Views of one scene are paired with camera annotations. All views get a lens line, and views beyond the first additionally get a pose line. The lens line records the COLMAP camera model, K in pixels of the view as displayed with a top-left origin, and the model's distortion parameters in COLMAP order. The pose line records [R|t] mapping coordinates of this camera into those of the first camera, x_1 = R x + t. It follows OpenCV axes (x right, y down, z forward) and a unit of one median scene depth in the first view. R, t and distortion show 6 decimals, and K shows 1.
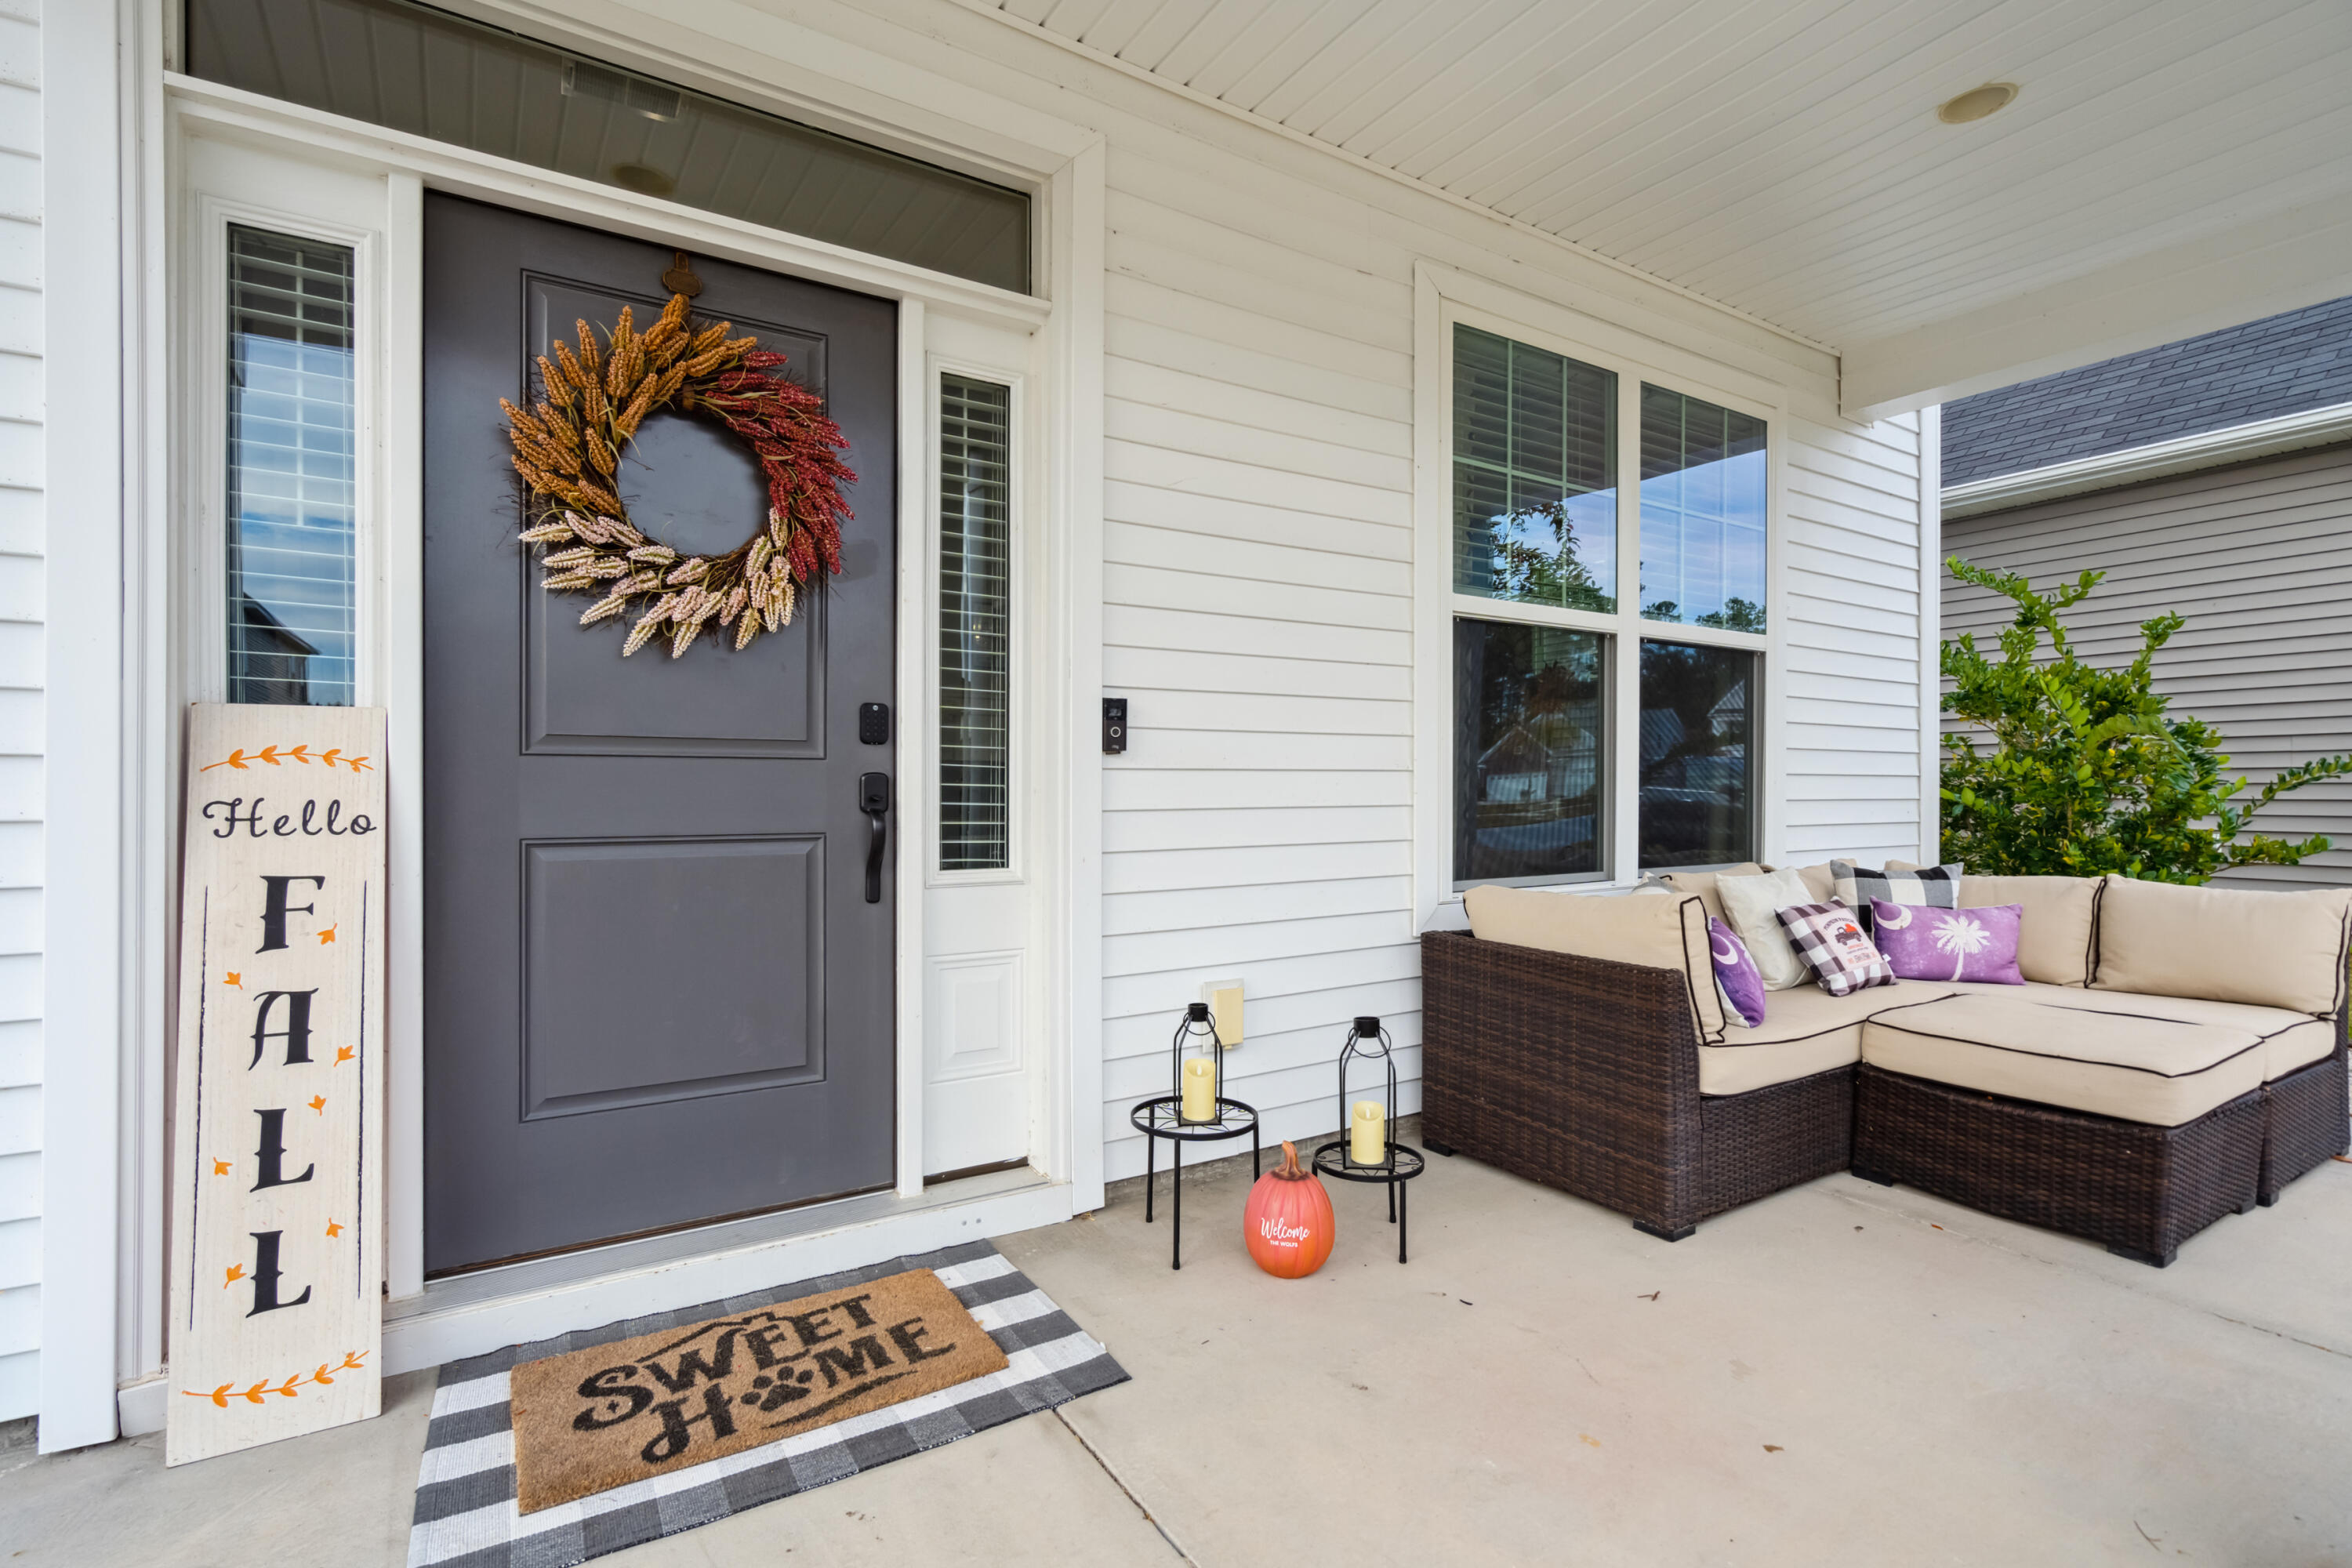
lens RADIAL K [[1096.7, 0, 1171.4], [0, 1096.7, 790.6], [0, 0, 1]] dist [0.001711, 0.000654]
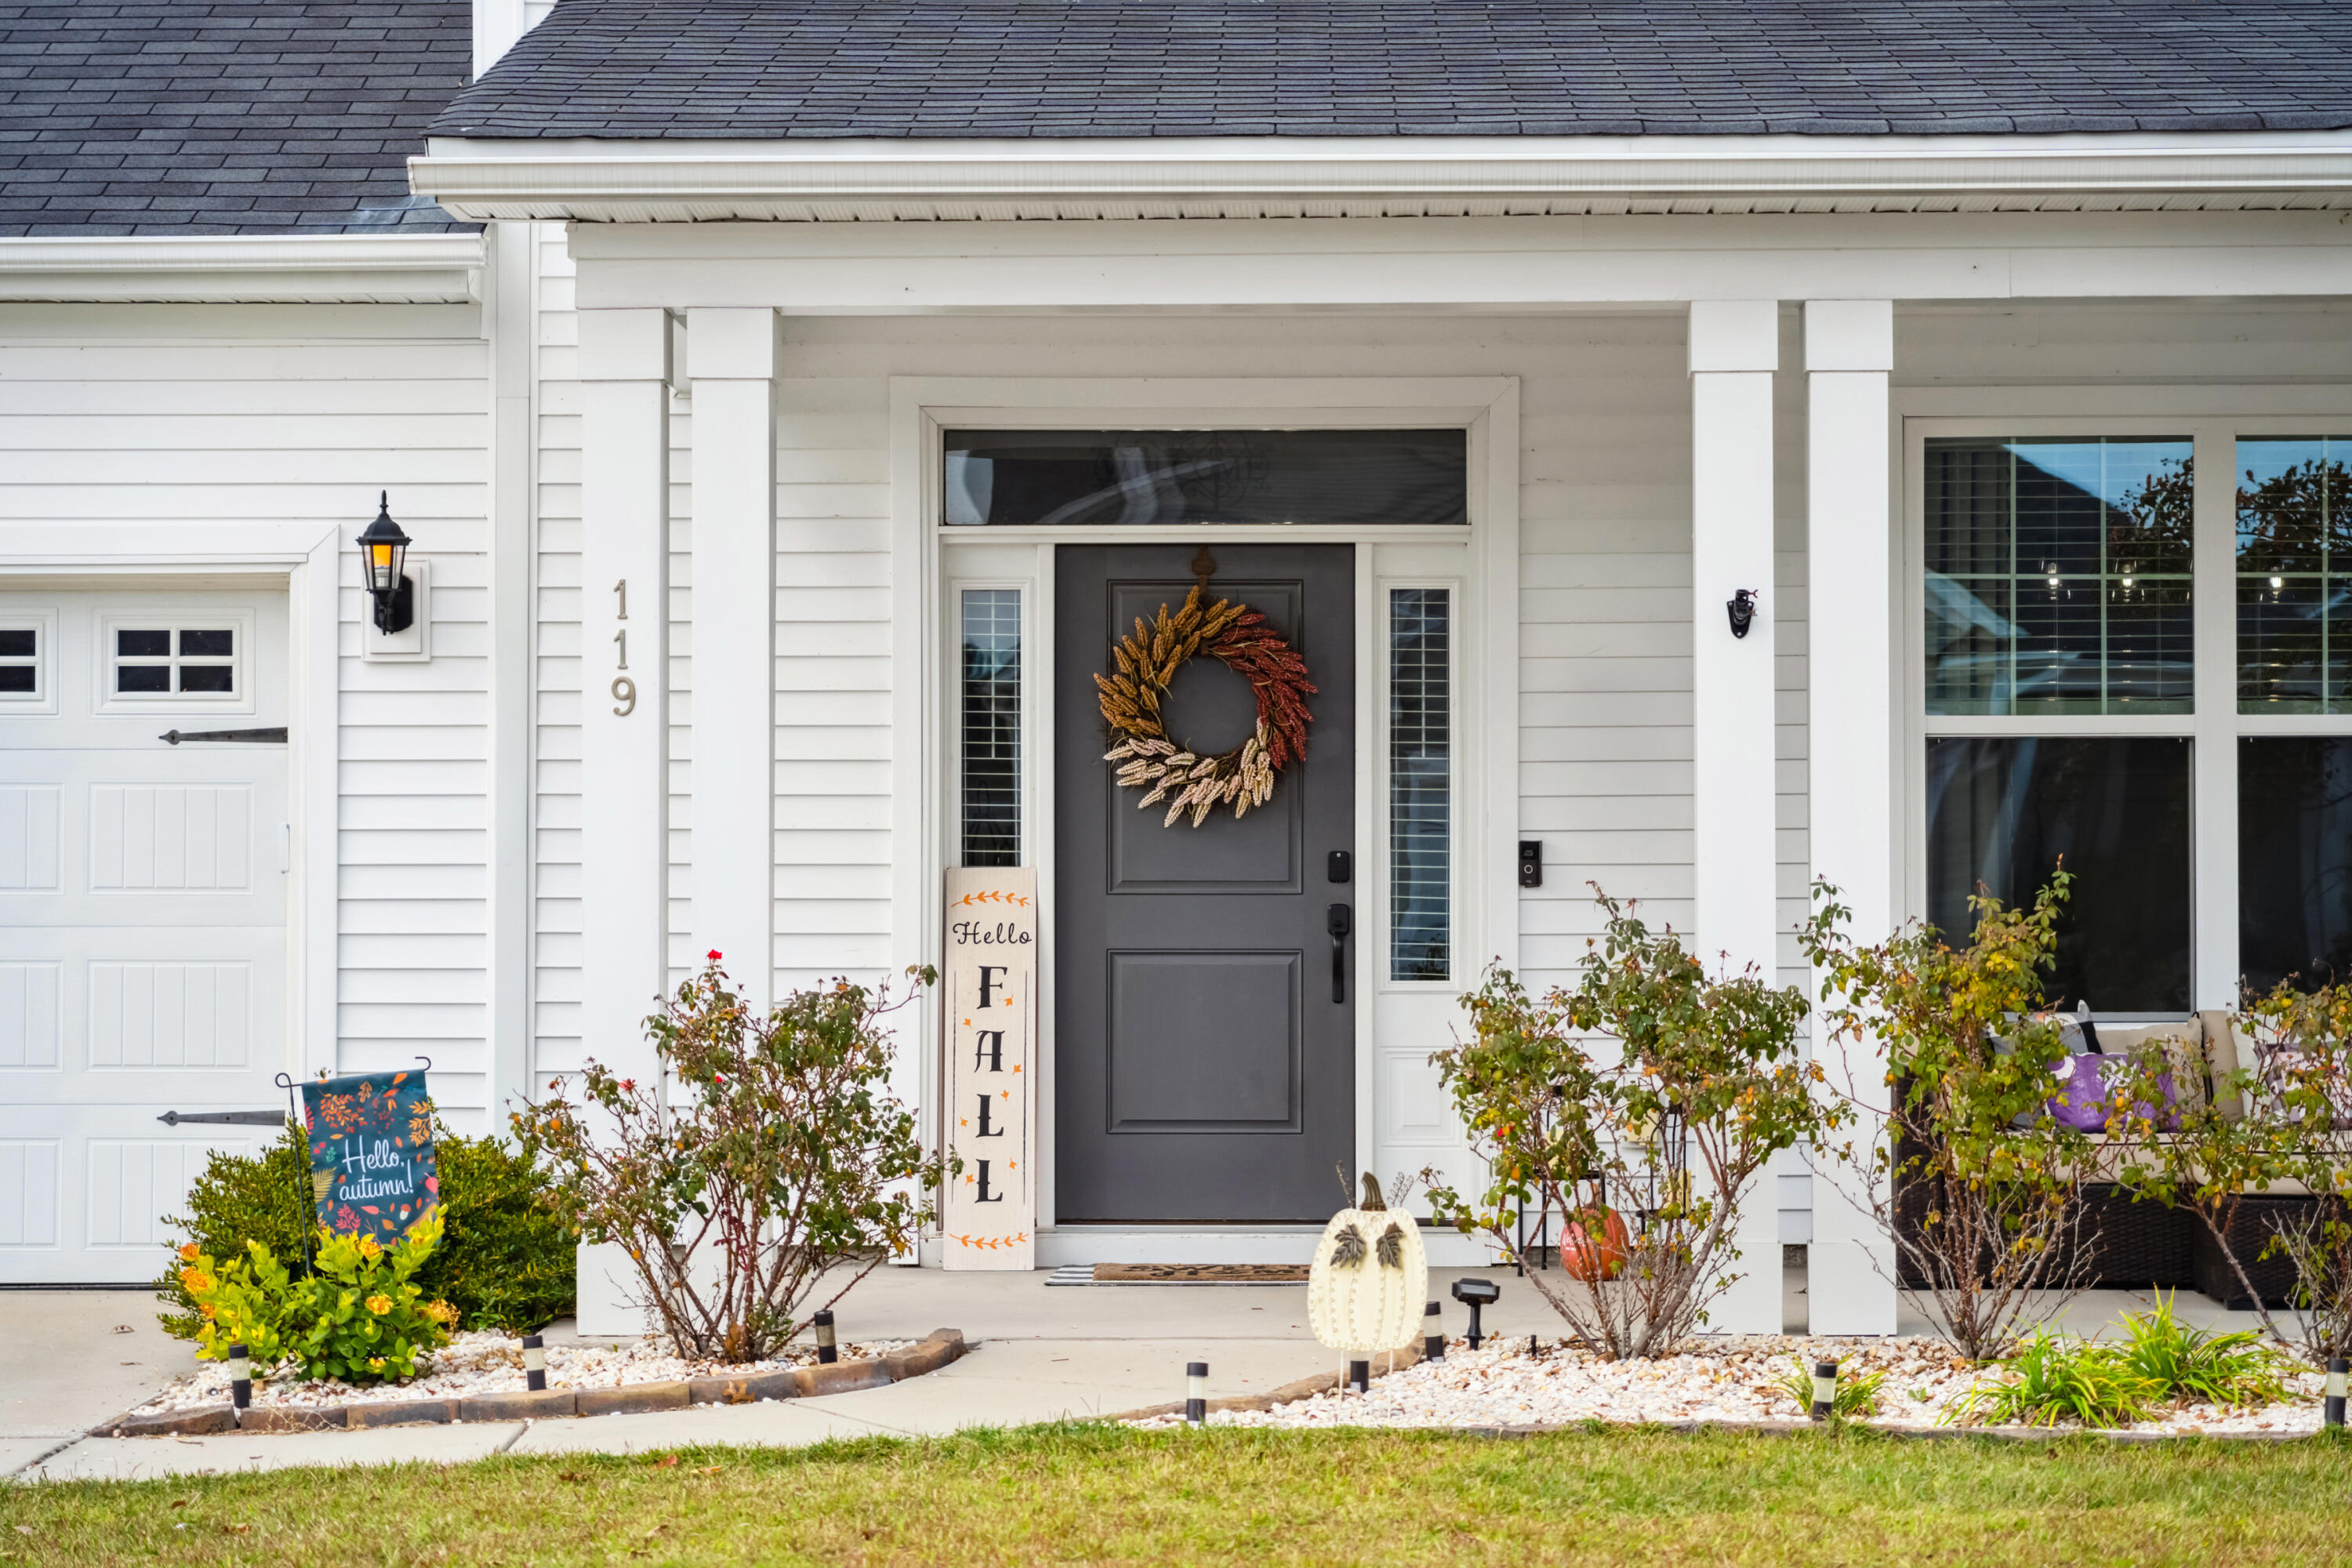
lens RADIAL K [[7602.7, 0, 1175.8], [0, 7602.7, 339.4], [0, 0, 1]] dist [-0.088754, 1.986886]
pose [[0.830653, -0.038501, -0.555457, 5.393690], [-0.000475, 0.997557, -0.069854, -0.063937], [0.556790, 0.058288, 0.828606, -7.760122]]
